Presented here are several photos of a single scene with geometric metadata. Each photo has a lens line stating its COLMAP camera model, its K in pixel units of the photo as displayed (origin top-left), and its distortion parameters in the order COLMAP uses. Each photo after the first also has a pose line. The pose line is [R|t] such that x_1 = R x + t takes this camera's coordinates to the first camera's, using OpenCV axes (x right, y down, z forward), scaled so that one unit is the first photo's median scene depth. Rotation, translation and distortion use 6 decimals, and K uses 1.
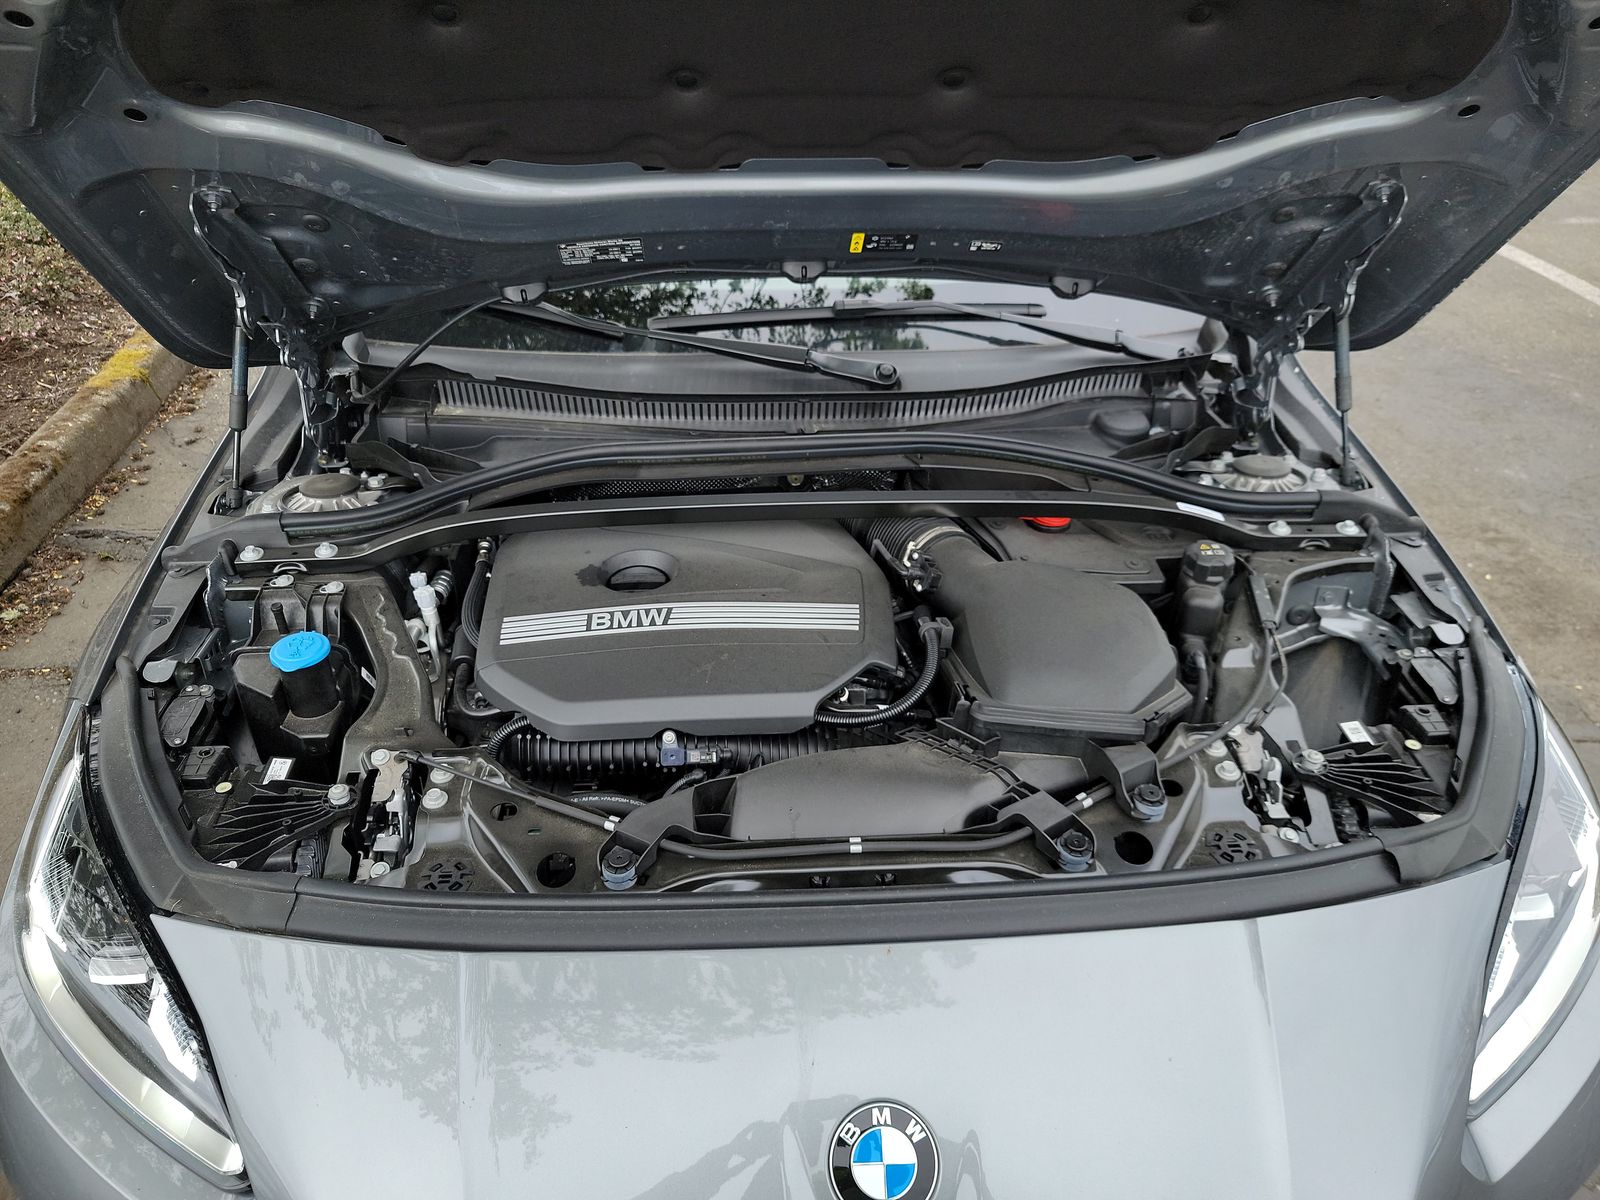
lens RADIAL K [[1100.3, 0, 800.0], [0, 1100.3, 600.0], [0, 0, 1]] dist [0.068349, -0.065262]
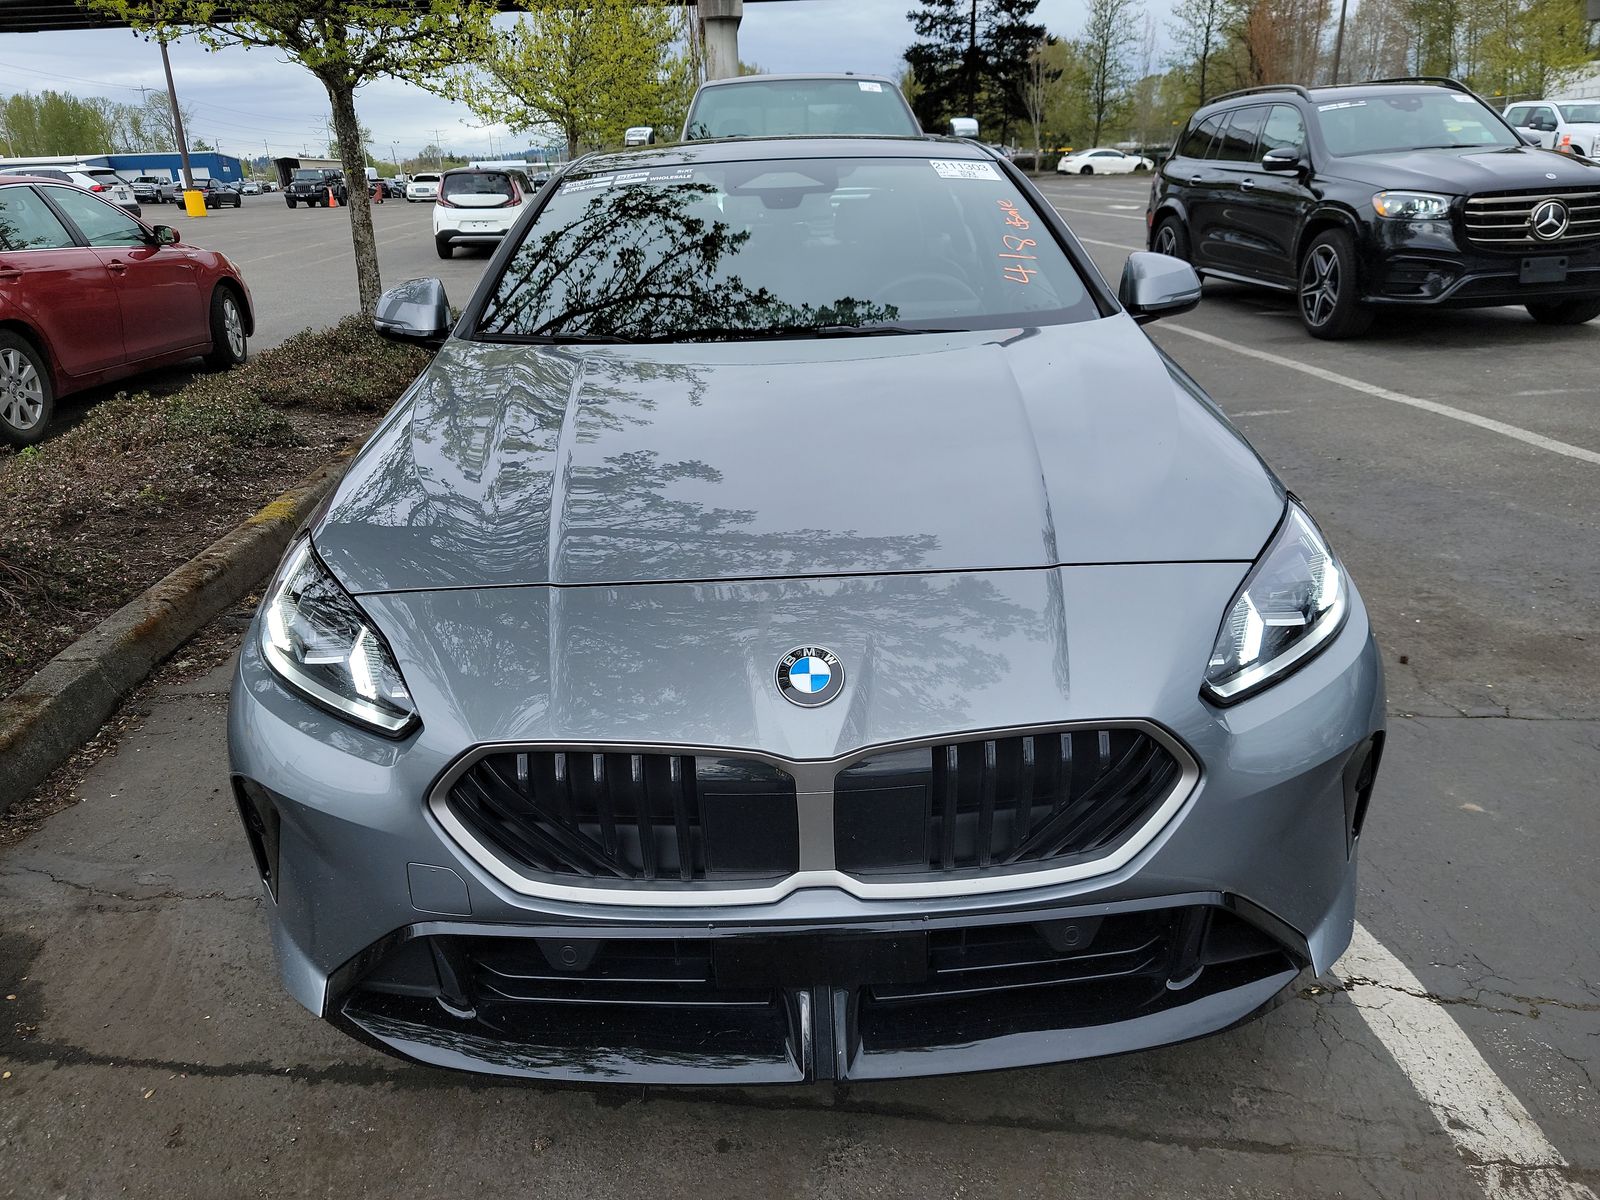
lens RADIAL K [[1100.3, 0, 800.0], [0, 1100.3, 600.0], [0, 0, 1]] dist [0.068349, -0.065262]
pose [[0.998147, -0.027781, -0.054128, 0.038051], [0.014554, 0.972861, -0.230932, 0.194179], [0.059074, 0.229717, 0.971463, -0.145853]]
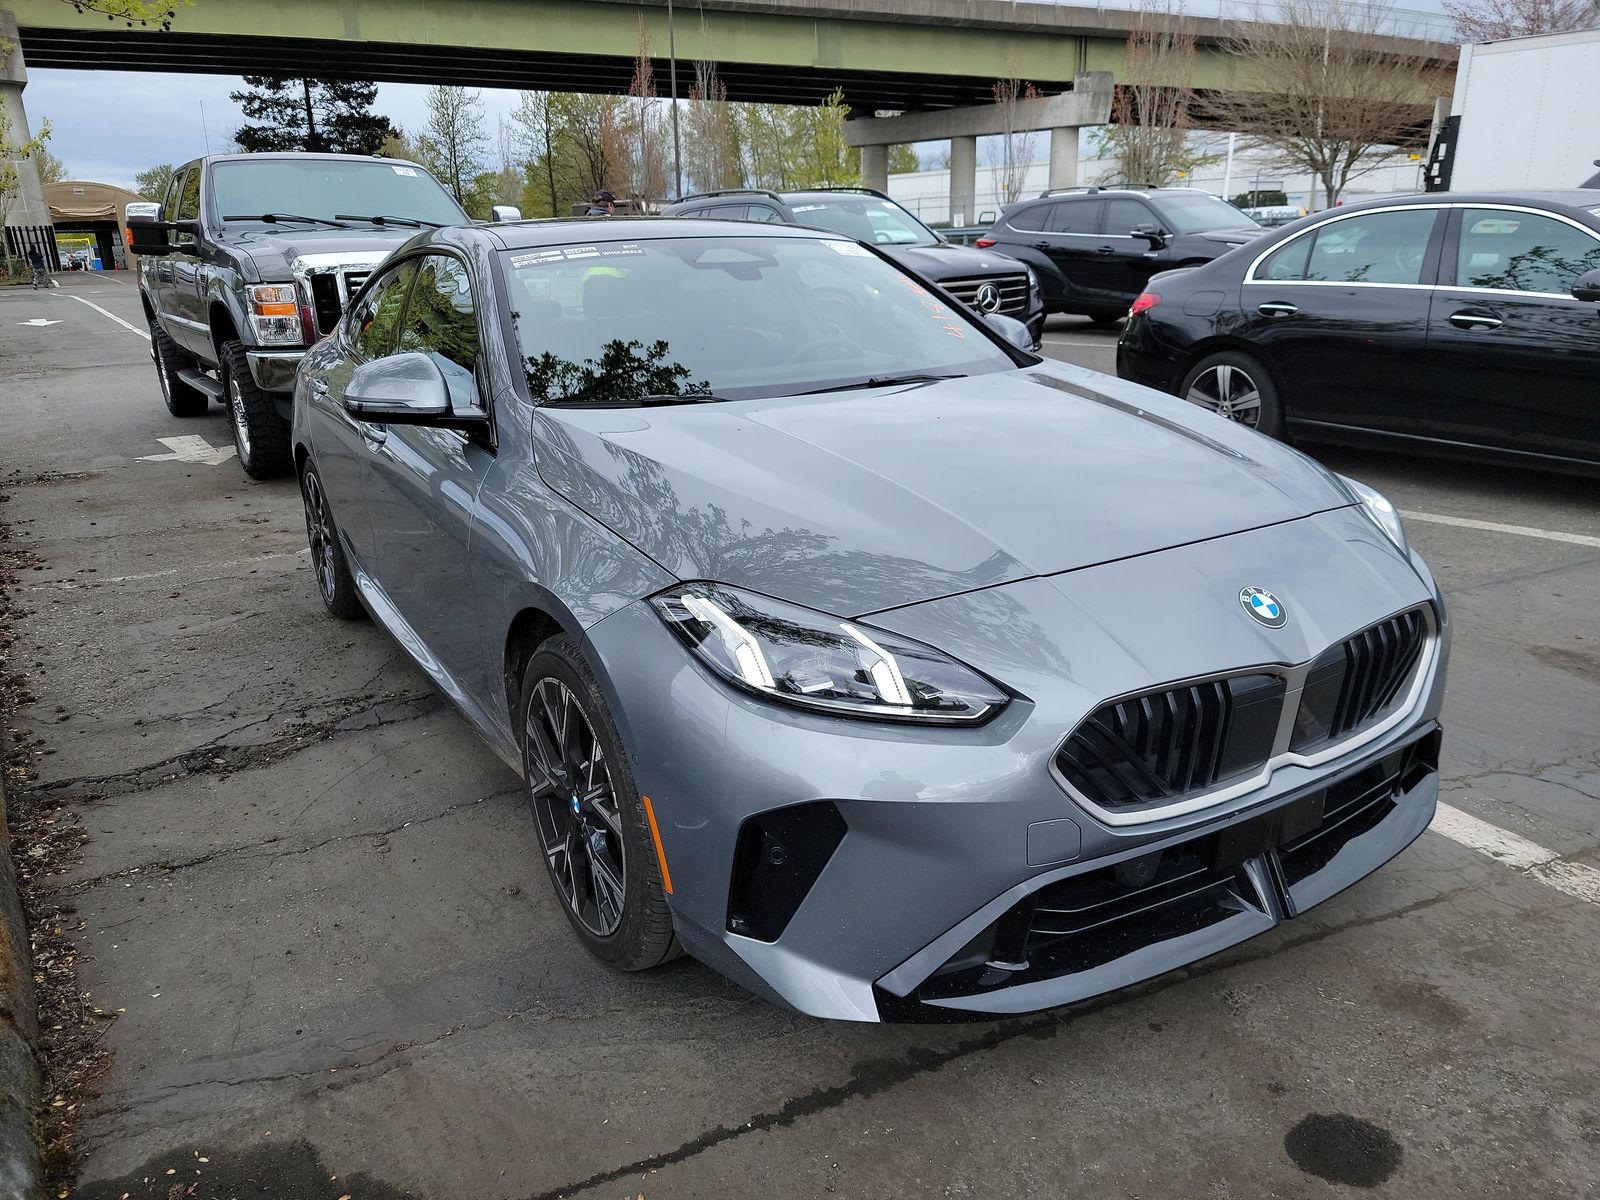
lens RADIAL K [[1111.3, 0, 778.3], [0, 1111.3, 610.9], [0, 0, 1]] dist [0.031901, -0.002723]
pose [[0.880819, -0.178138, 0.438662, -0.427150], [0.294618, 0.931505, -0.213304, 0.176136], [-0.370618, 0.317120, 0.872970, -0.132302]]
